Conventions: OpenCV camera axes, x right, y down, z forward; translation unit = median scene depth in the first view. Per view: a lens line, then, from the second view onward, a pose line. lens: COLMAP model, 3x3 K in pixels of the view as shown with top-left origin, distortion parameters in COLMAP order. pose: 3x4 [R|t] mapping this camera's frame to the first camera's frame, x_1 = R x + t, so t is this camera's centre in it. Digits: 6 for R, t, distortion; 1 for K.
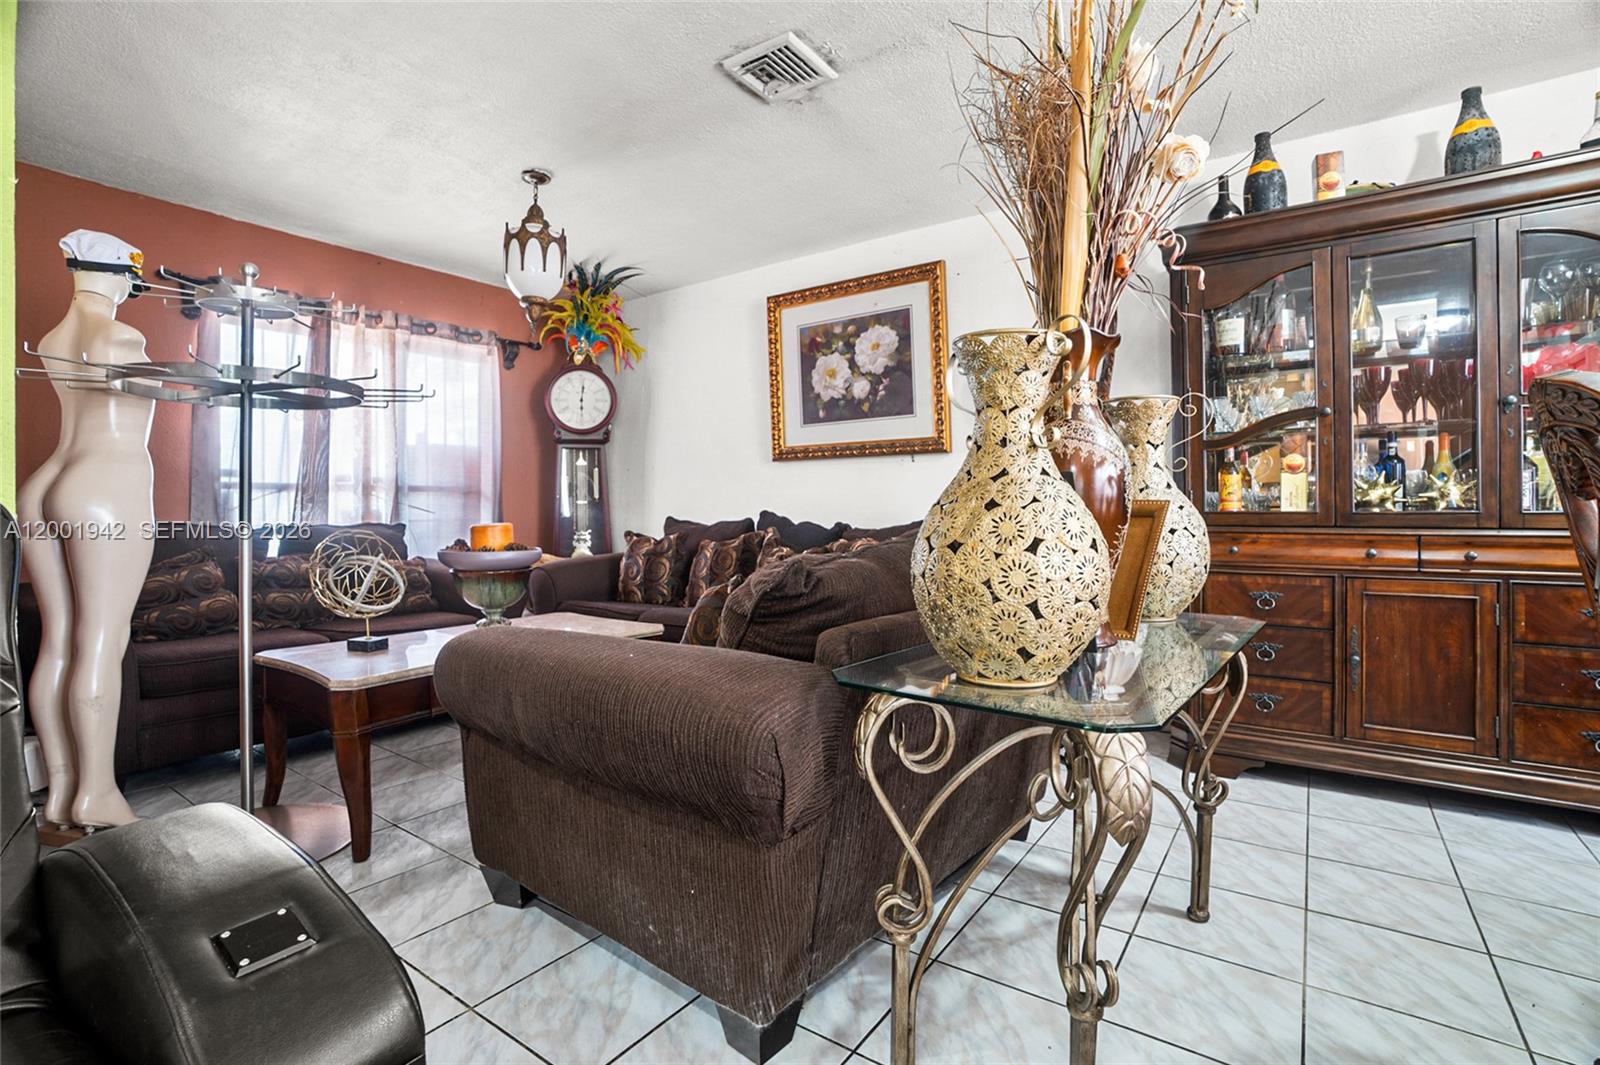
lens RADIAL K [[738.6, 0, 789.9], [0, 738.6, 509.9], [0, 0, 1]] dist [-0.050325, 0.013165]
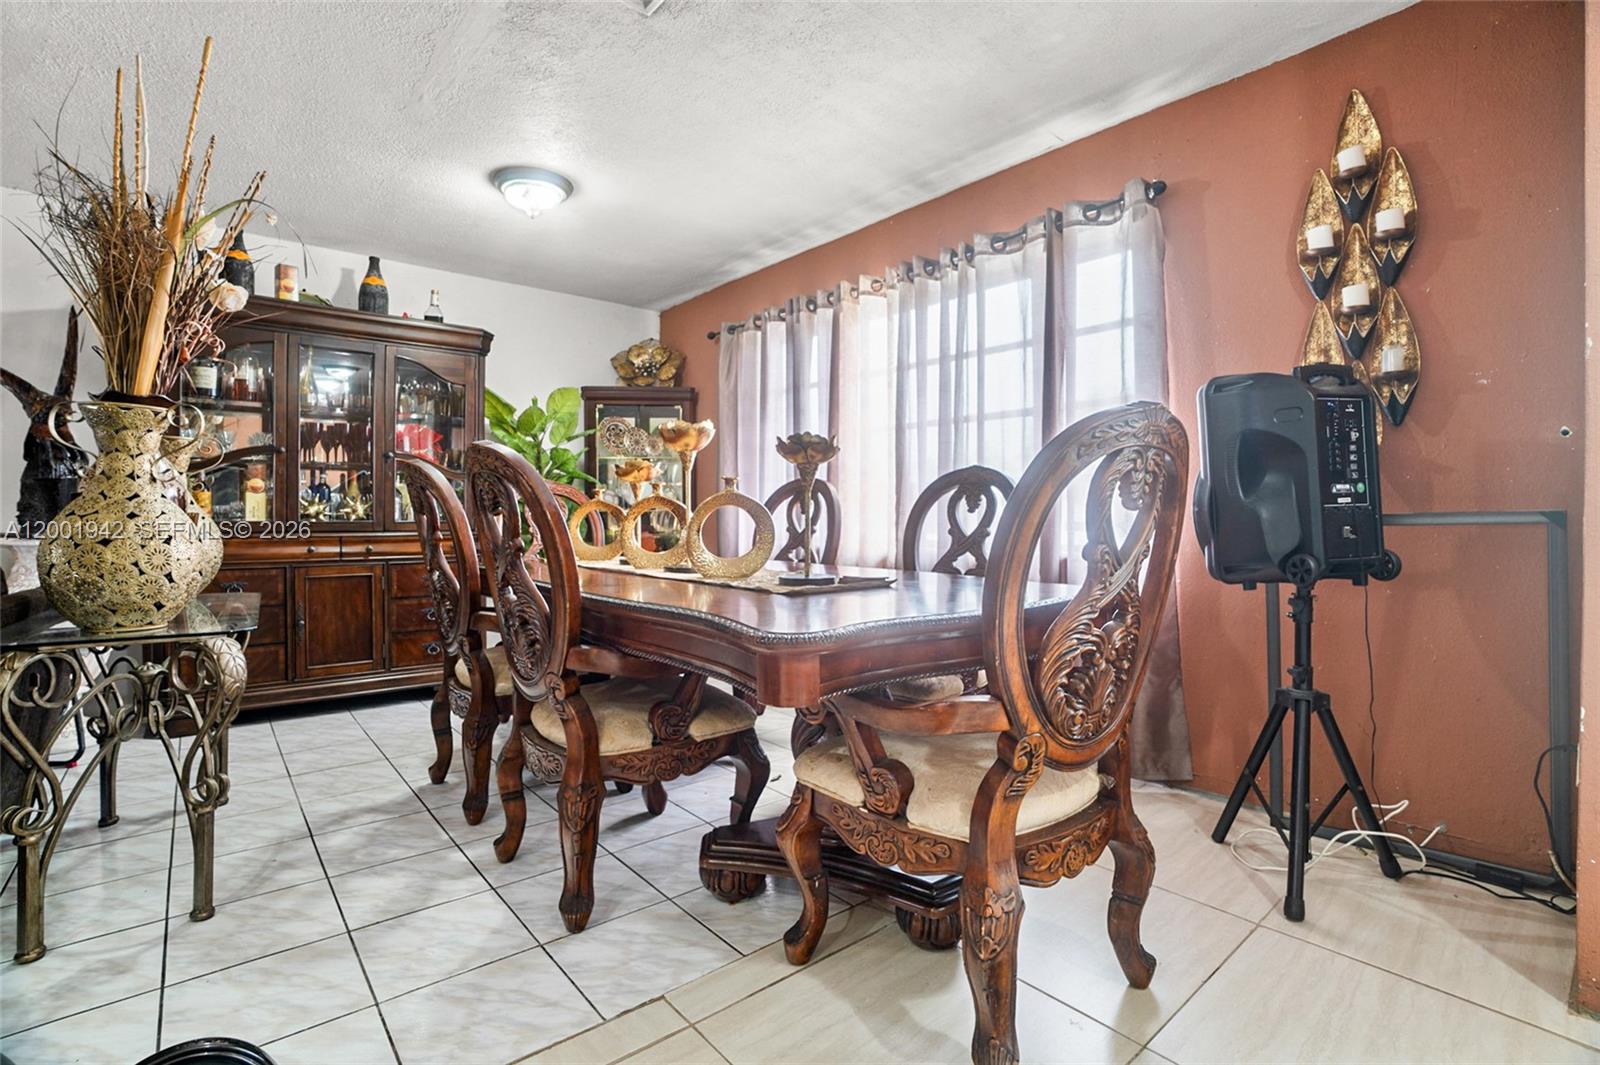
lens RADIAL K [[738.6, 0, 807.7], [0, 738.6, 521.0], [0, 0, 1]] dist [-0.050325, 0.013165]
pose [[0.244652, 0.001725, 0.969610, -0.389964], [-0.002004, 0.999997, -0.001274, 0.001680], [-0.969609, -0.001631, 0.244654, -0.359961]]
